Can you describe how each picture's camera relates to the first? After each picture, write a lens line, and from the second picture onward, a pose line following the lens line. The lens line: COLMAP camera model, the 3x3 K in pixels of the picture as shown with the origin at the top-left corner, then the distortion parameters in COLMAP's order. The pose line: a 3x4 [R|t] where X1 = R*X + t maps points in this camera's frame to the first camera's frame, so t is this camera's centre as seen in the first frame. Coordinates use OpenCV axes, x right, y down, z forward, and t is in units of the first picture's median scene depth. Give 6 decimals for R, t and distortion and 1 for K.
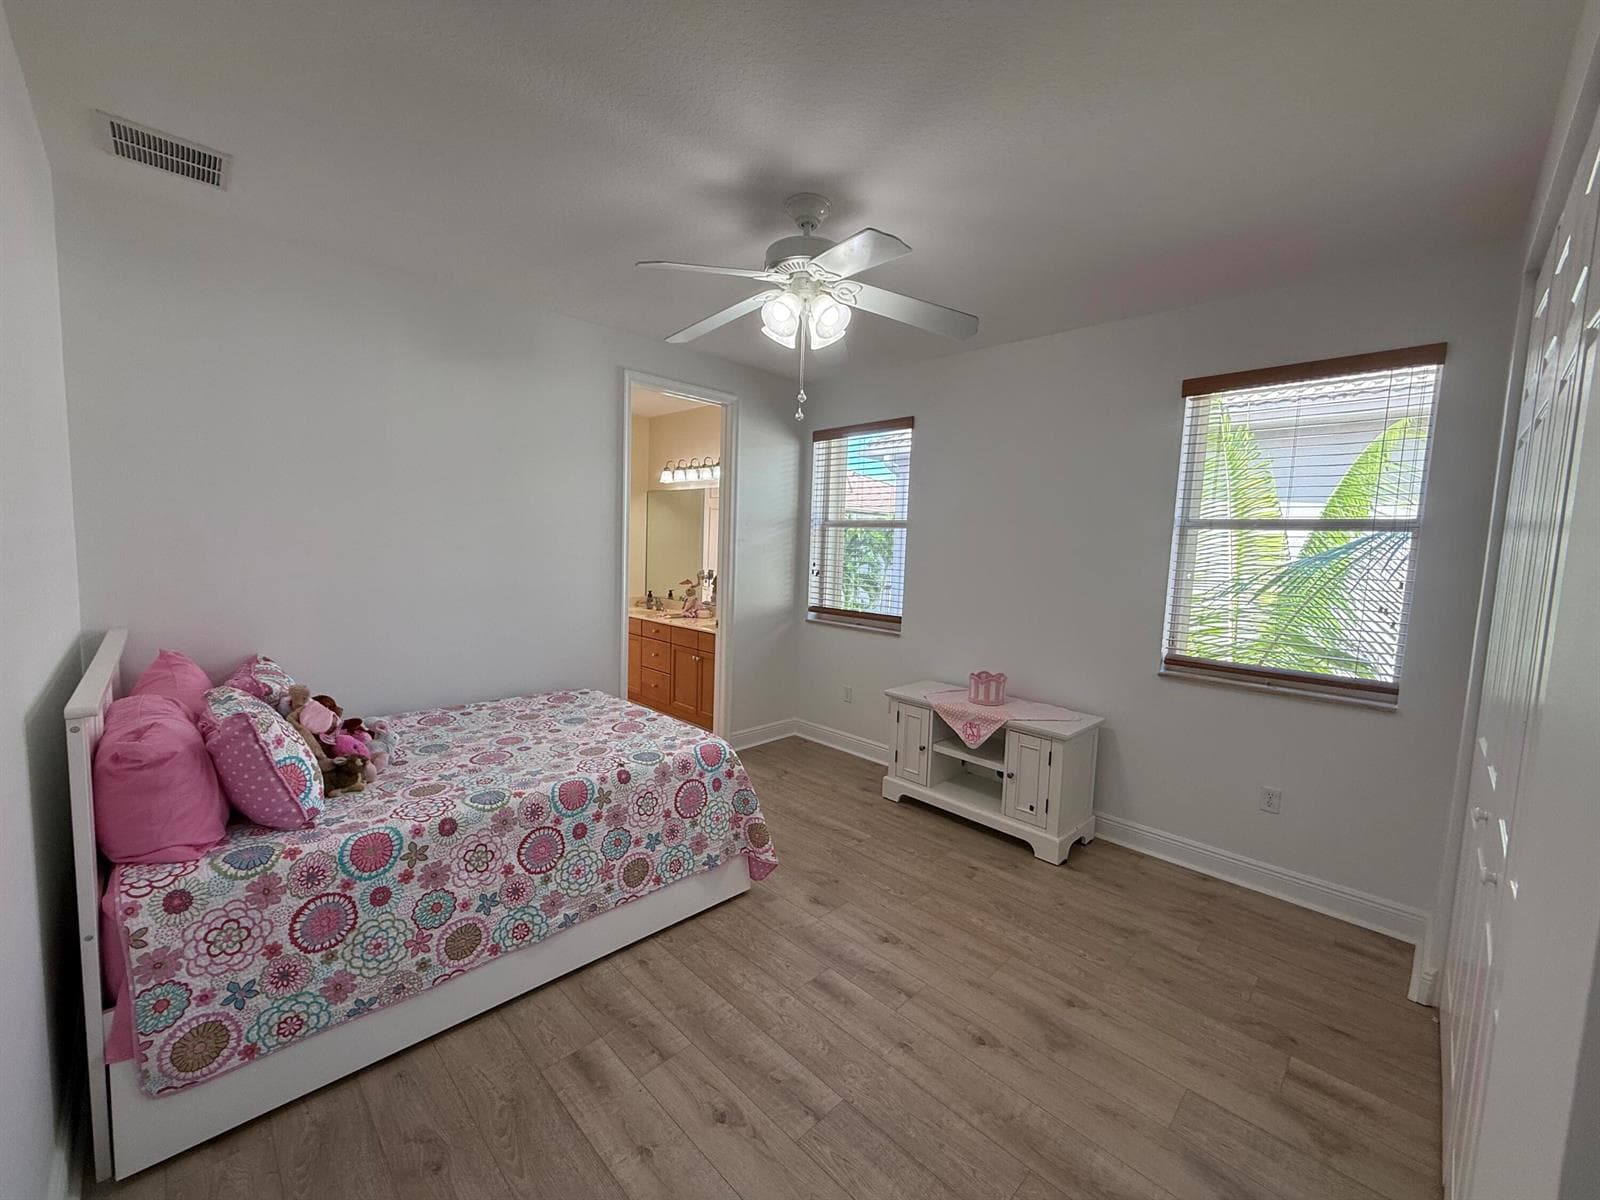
lens RADIAL K [[631.2, 0, 799.7], [0, 631.2, 598.0], [0, 0, 1]] dist [-0.001712, 0.000107]
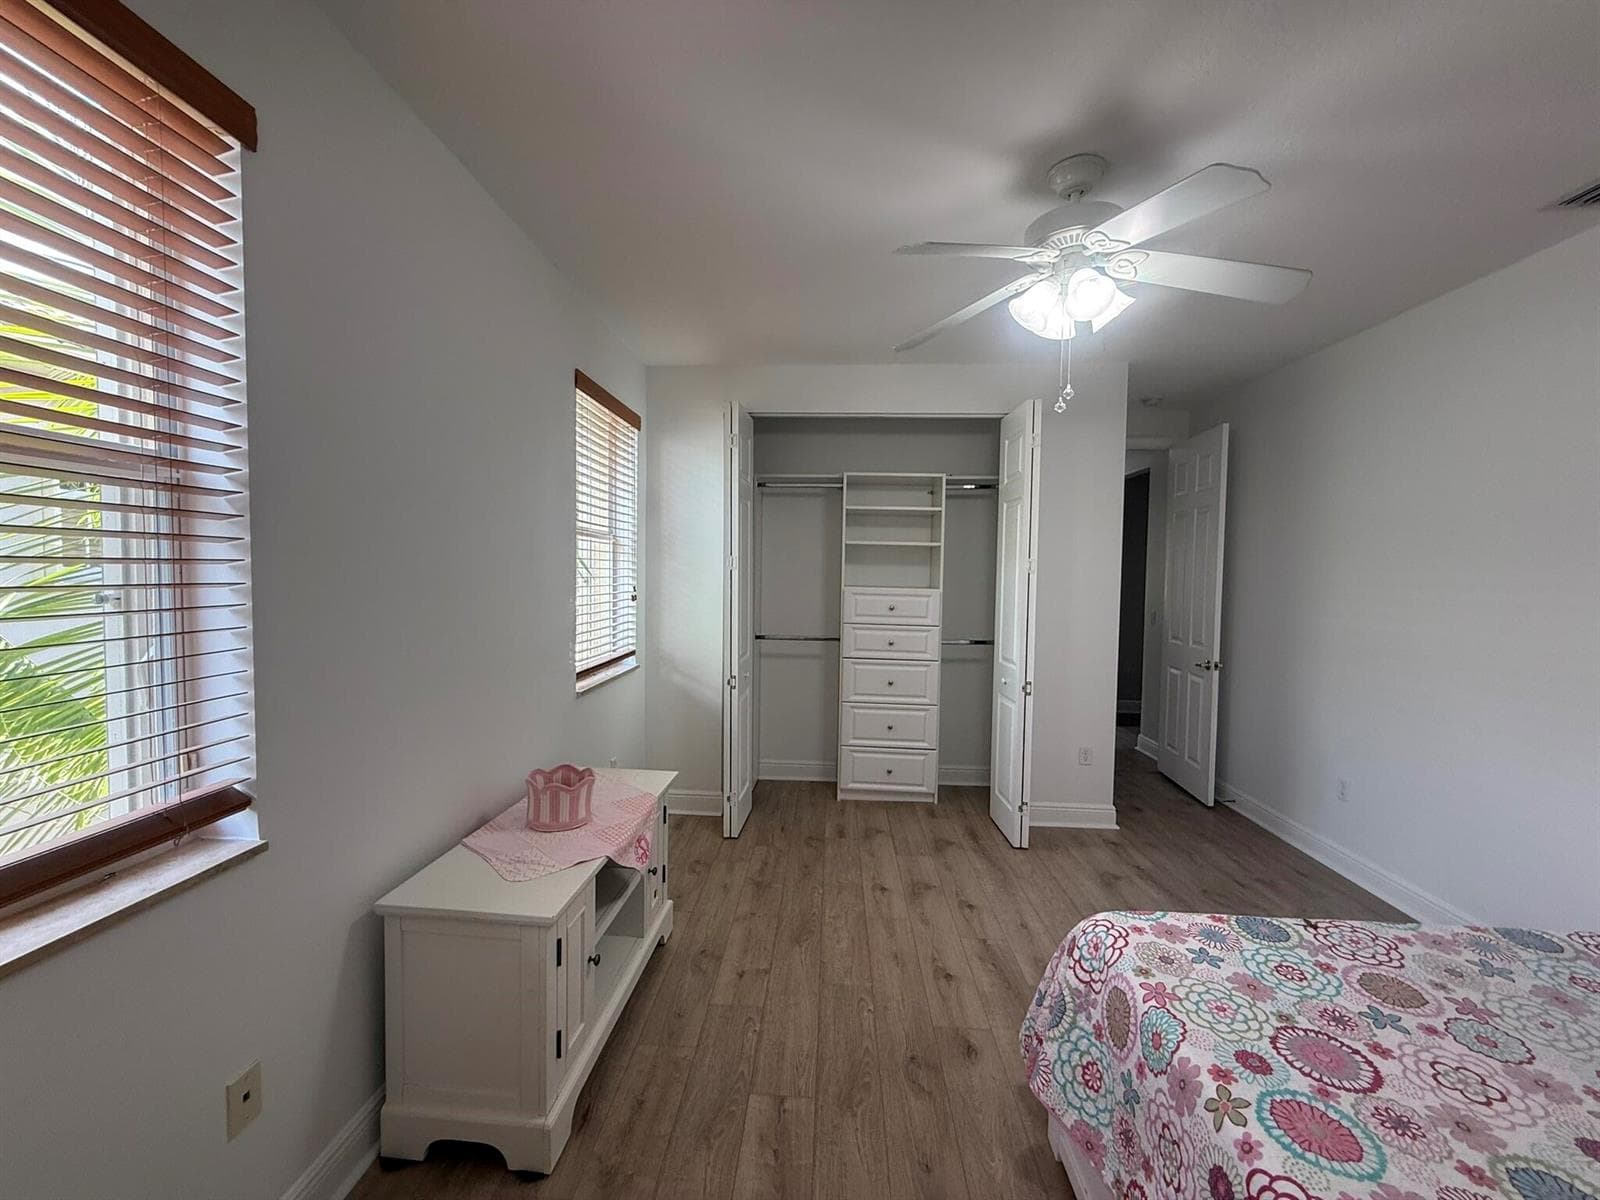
lens RADIAL K [[631.2, 0, 797.3], [0, 631.2, 601.4], [0, 0, 1]] dist [-0.001712, 0.000107]
pose [[-0.657292, -0.075377, 0.749857, -0.364199], [0.031380, 0.991385, 0.127162, -0.139817], [-0.752983, 0.107113, -0.649264, 1.626262]]
